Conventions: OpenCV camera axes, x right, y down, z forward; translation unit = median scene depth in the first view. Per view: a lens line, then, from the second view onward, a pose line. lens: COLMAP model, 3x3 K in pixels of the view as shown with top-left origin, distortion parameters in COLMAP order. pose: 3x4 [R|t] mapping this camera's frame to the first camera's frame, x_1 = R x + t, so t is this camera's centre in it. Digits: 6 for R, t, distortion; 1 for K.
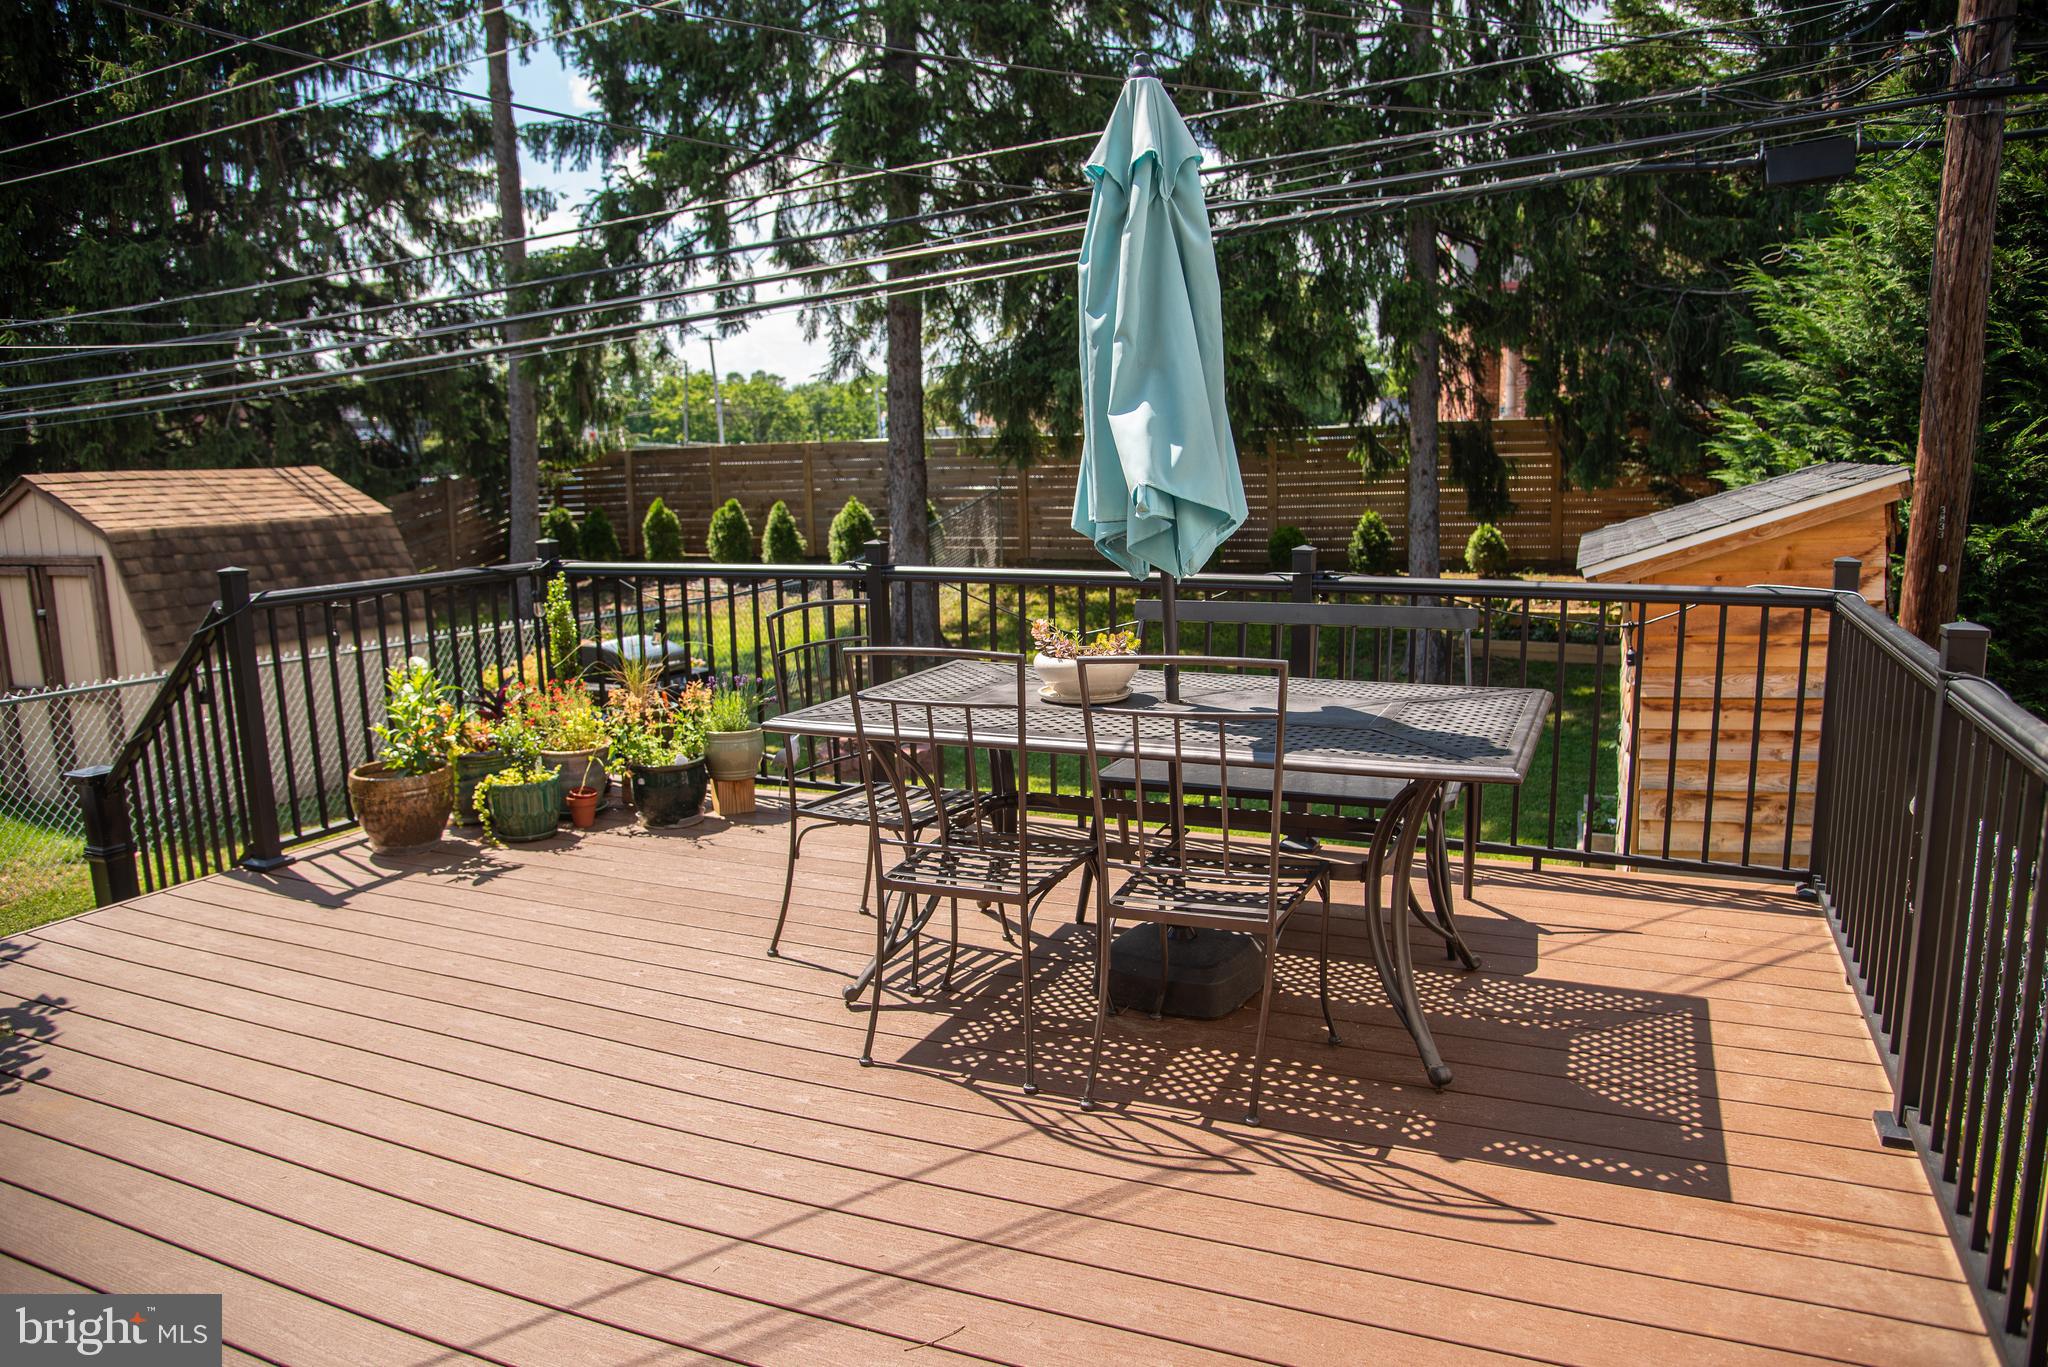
lens RADIAL K [[1401.9, 0, 1032.4], [0, 1401.9, 694.4], [0, 0, 1]] dist [-0.082504, 0.033081]
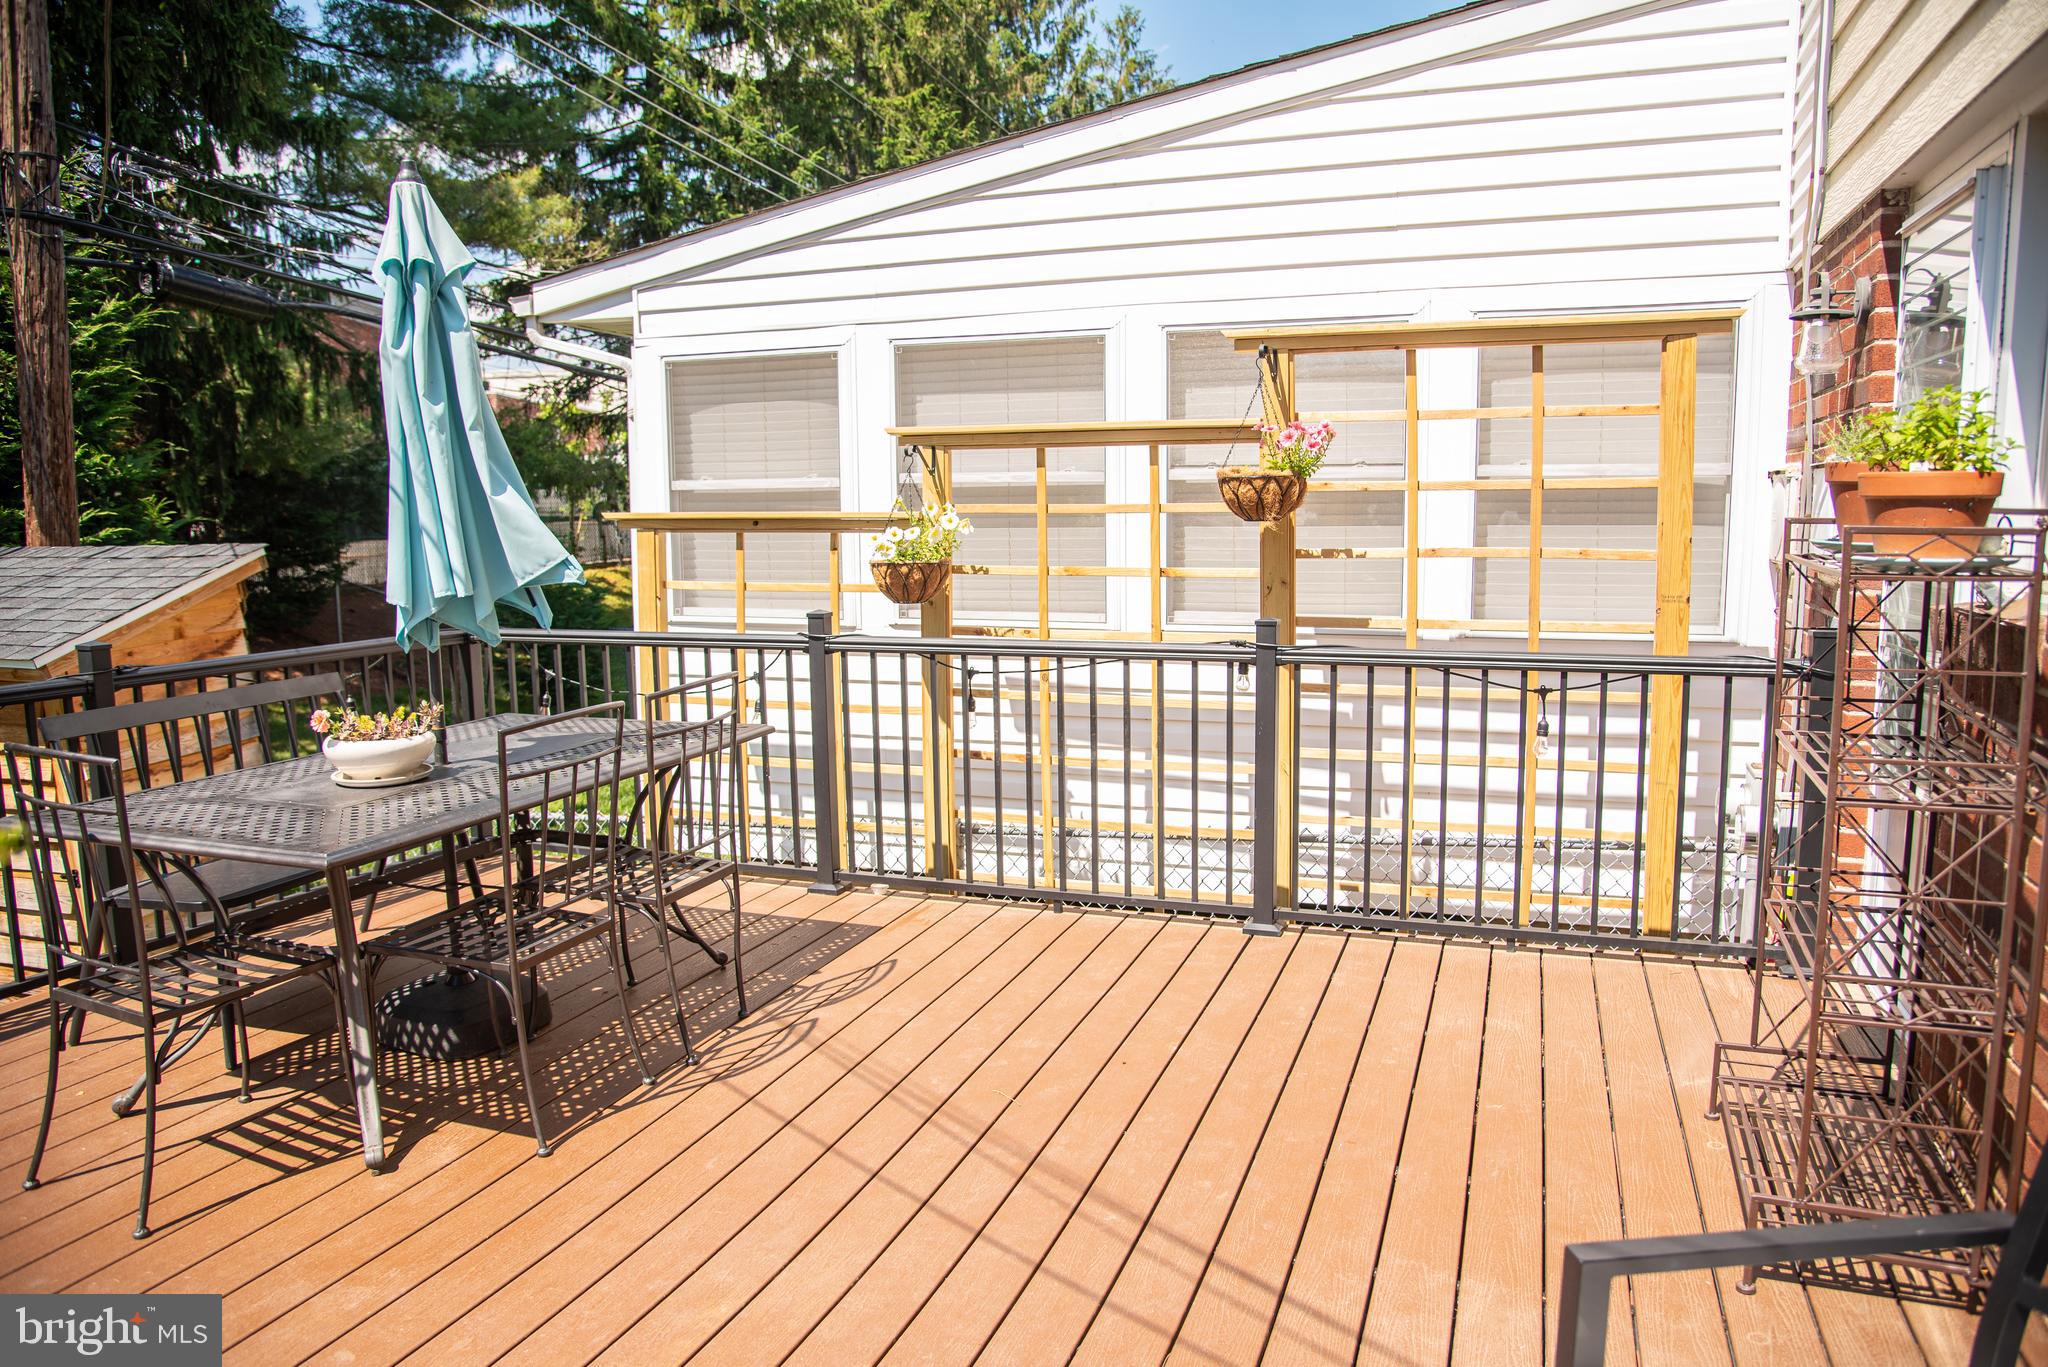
lens RADIAL K [[1401.9, 0, 1015.6], [0, 1401.9, 690.6], [0, 0, 1]] dist [-0.082504, 0.033081]
pose [[-0.051950, -0.115639, 0.991932, -1.016455], [0.179058, 0.976098, 0.123170, -0.107698], [-0.982466, 0.184012, -0.030002, 0.619550]]
